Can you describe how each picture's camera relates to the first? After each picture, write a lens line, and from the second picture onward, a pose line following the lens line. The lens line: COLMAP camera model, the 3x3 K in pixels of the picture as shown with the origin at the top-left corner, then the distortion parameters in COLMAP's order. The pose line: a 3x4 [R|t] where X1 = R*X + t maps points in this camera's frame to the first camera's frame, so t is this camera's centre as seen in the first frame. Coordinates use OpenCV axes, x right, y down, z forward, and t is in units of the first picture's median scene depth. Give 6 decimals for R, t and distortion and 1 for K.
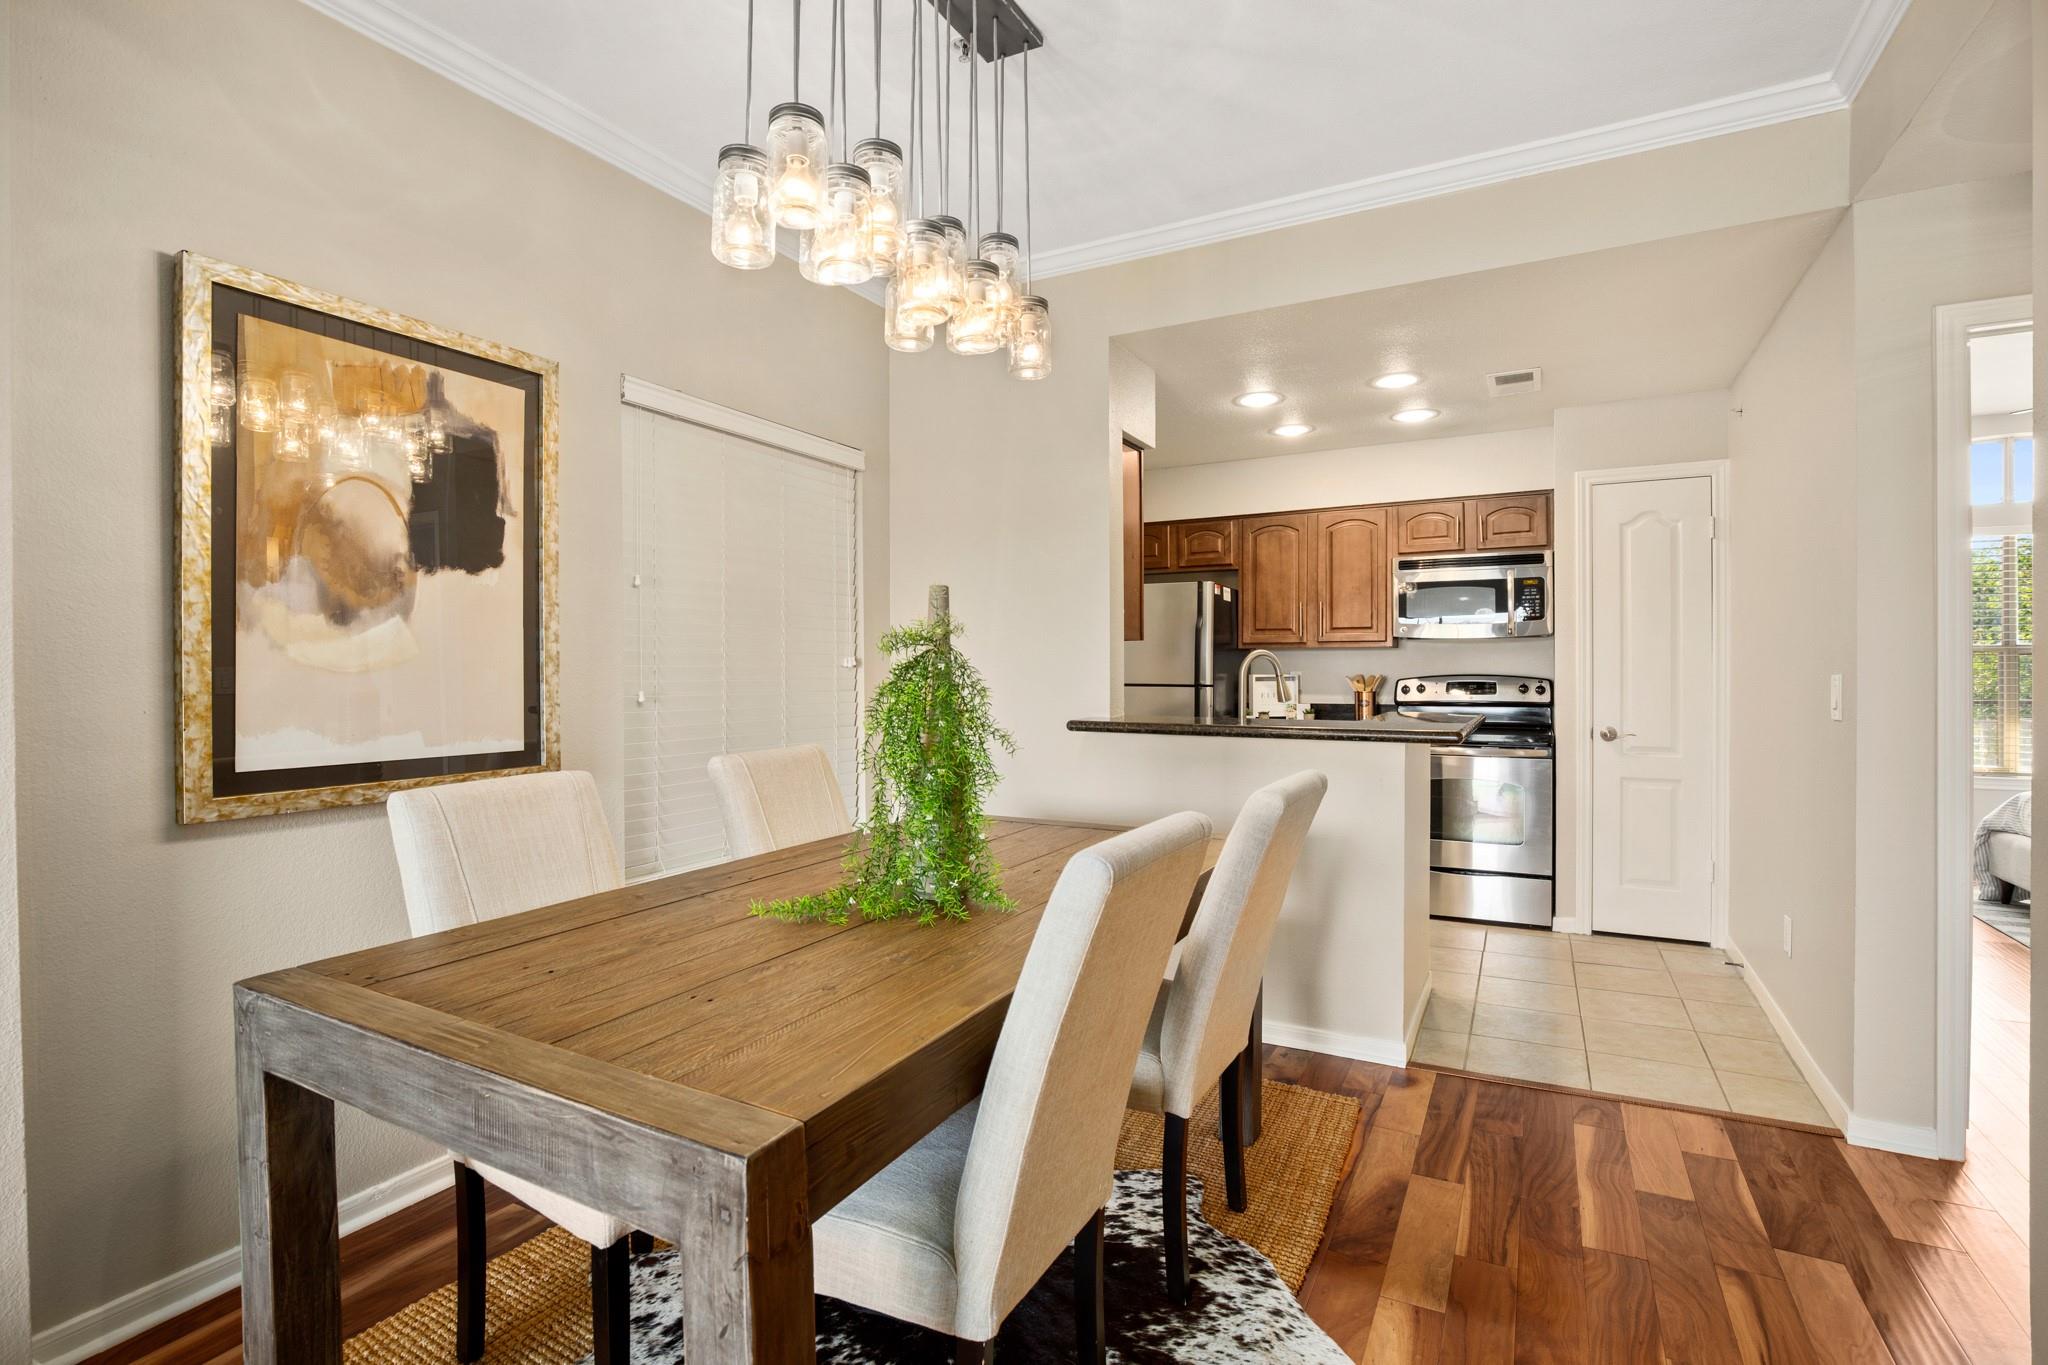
lens RADIAL K [[938.0, 0, 1066.5], [0, 938.0, 677.5], [0, 0, 1]] dist [-0.026840, 0.004437]
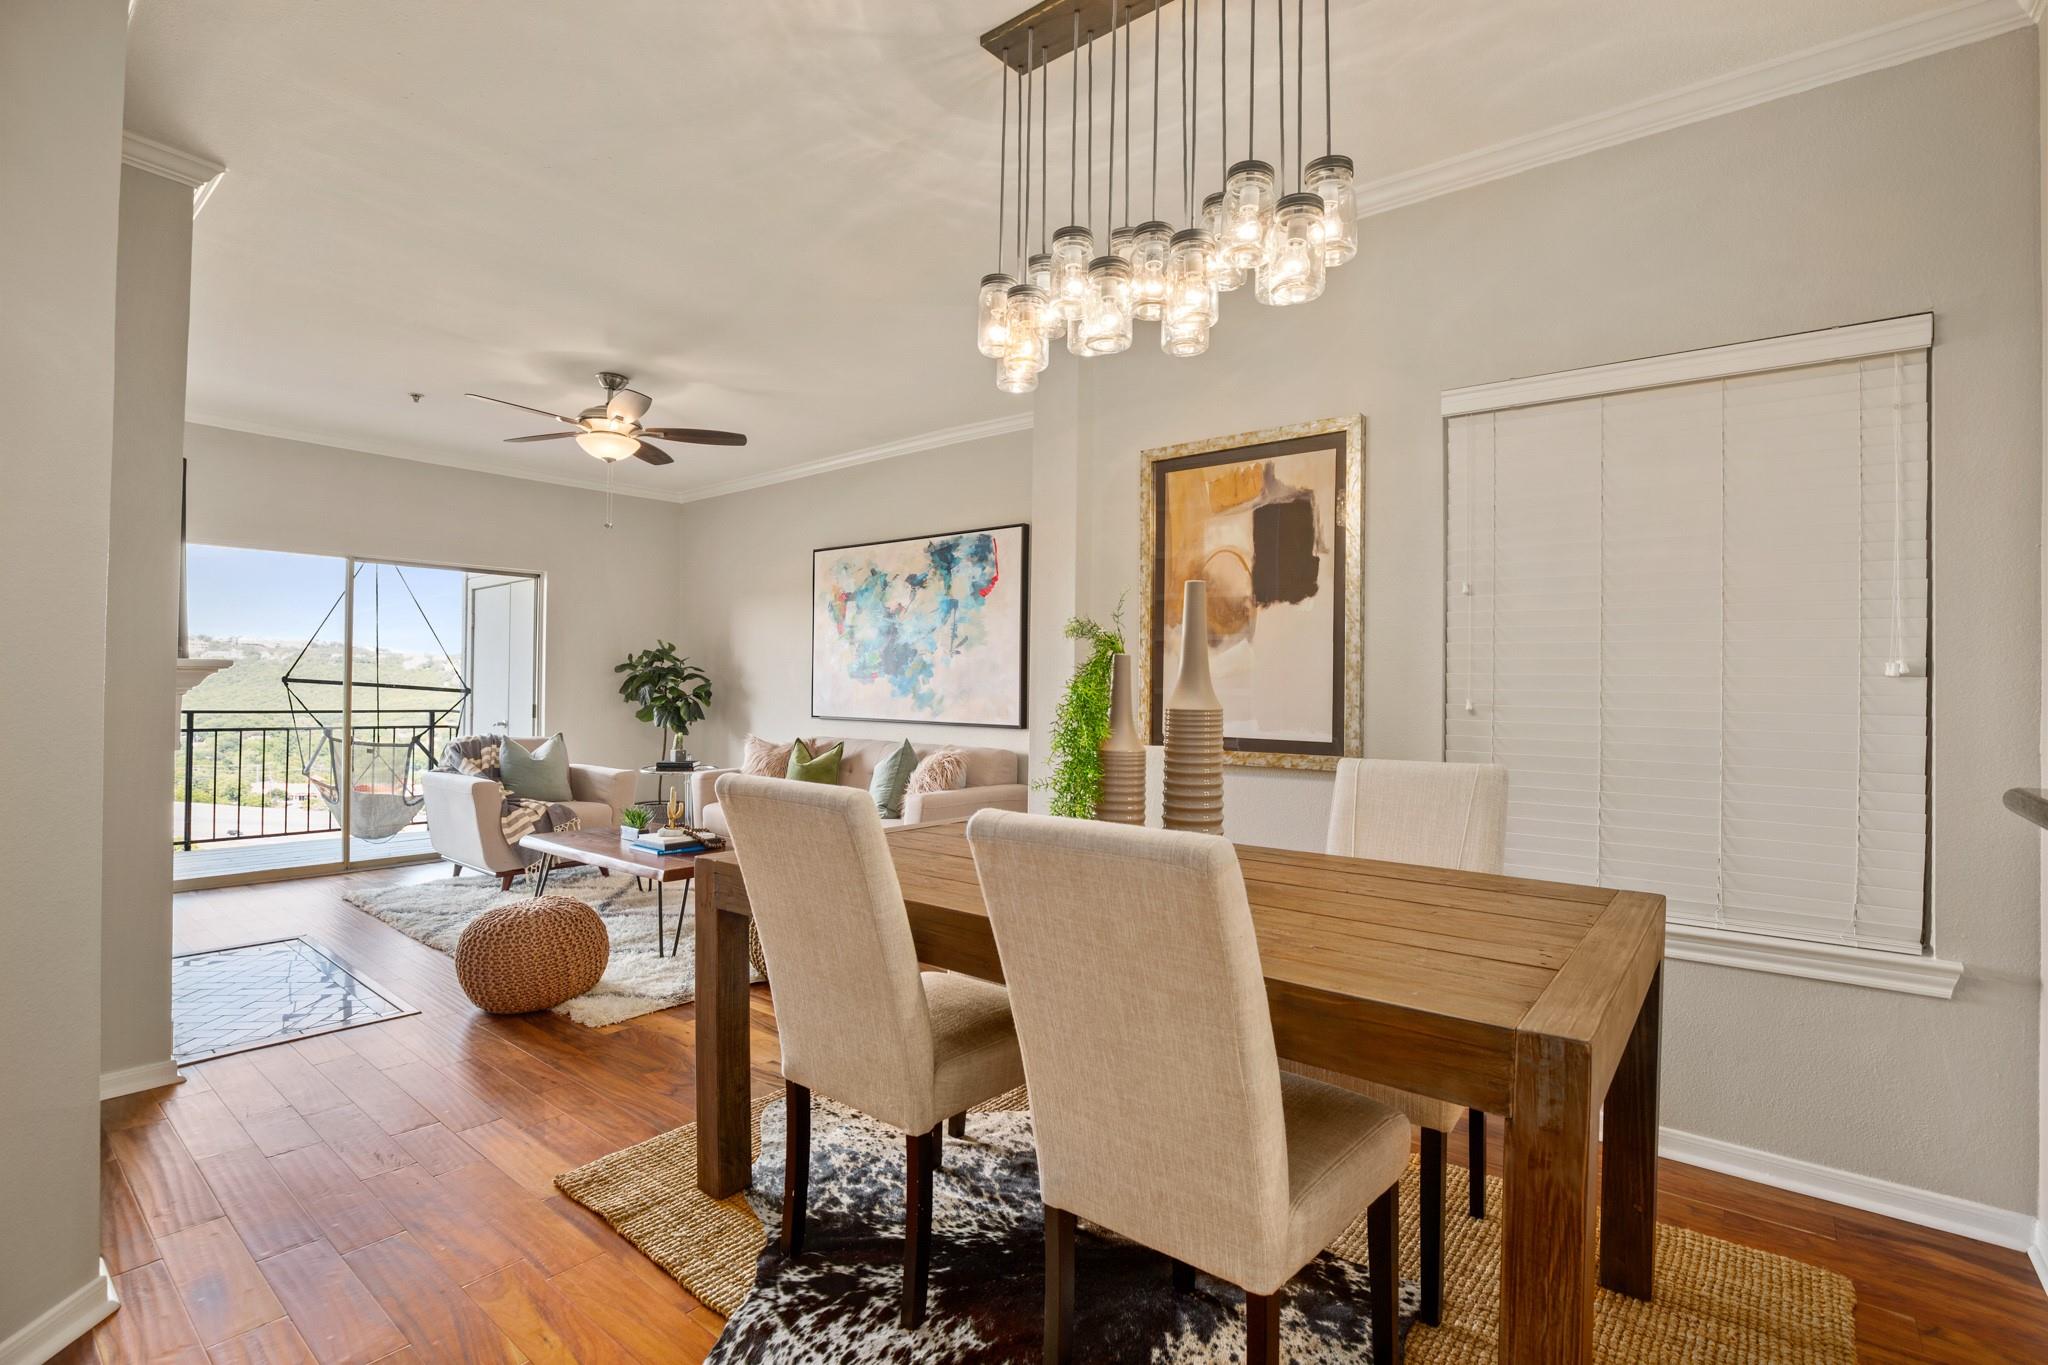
lens RADIAL K [[938.0, 0, 1029.1], [0, 938.0, 686.0], [0, 0, 1]] dist [-0.026840, 0.004437]
pose [[-0.202921, 0.002716, -0.979191, 0.363479], [-0.021279, 0.999748, 0.007183, 0.002255], [0.978964, 0.022294, -0.202812, 0.441291]]
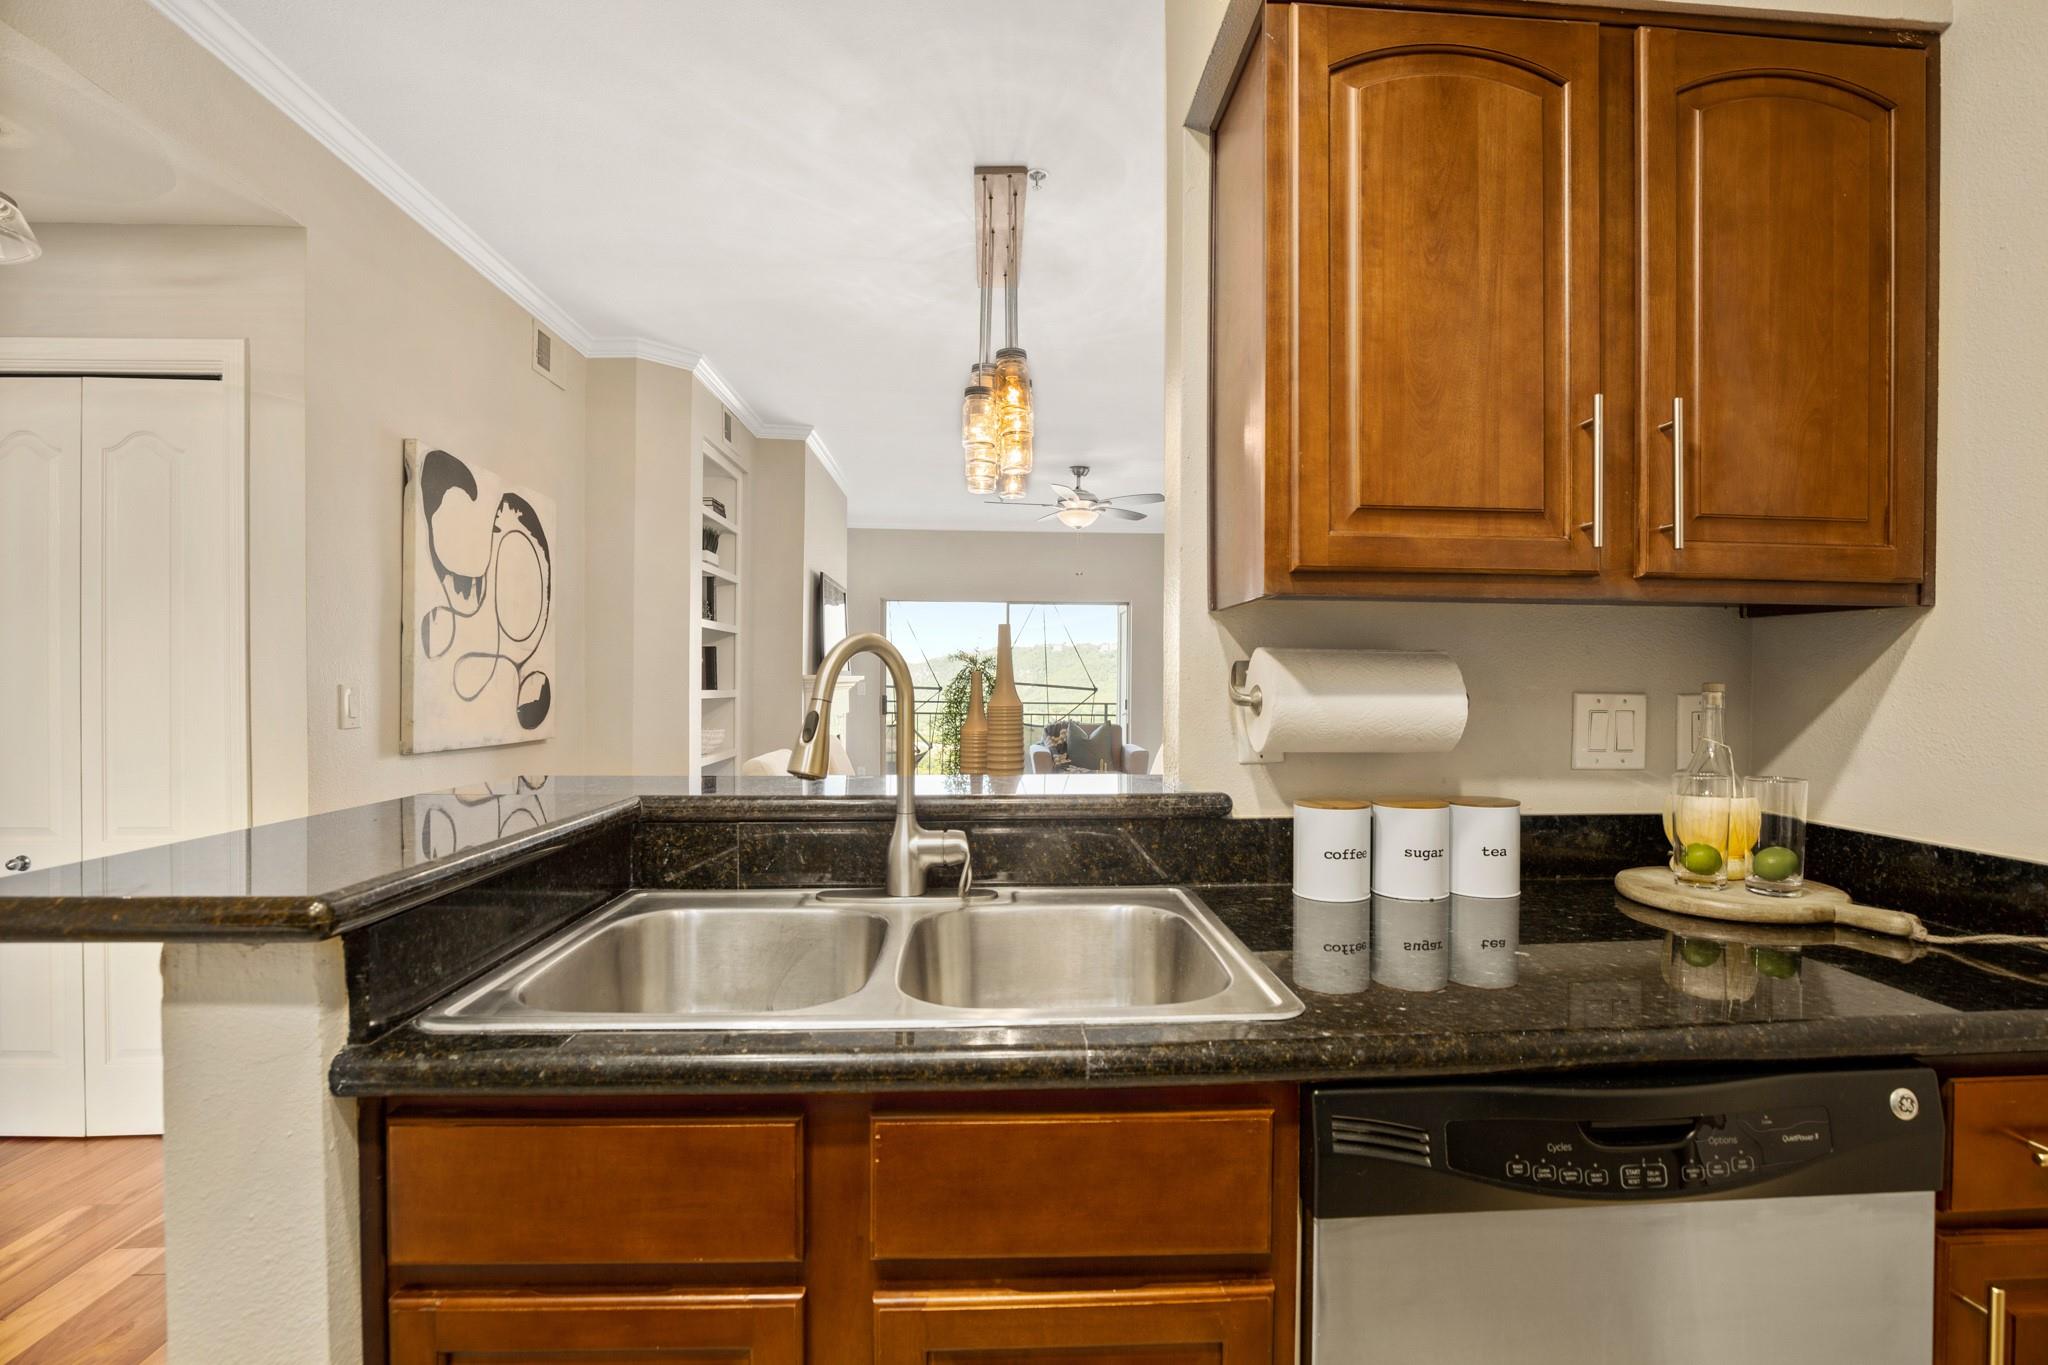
lens RADIAL K [[938.0, 0, 1040.5], [0, 938.0, 683.6], [0, 0, 1]] dist [-0.026840, 0.004437]
pose [[-0.856869, 0.004835, -0.515511, 0.257738], [-0.006052, 0.999793, 0.019436, -0.013306], [0.515498, 0.019774, -0.856662, 0.991731]]
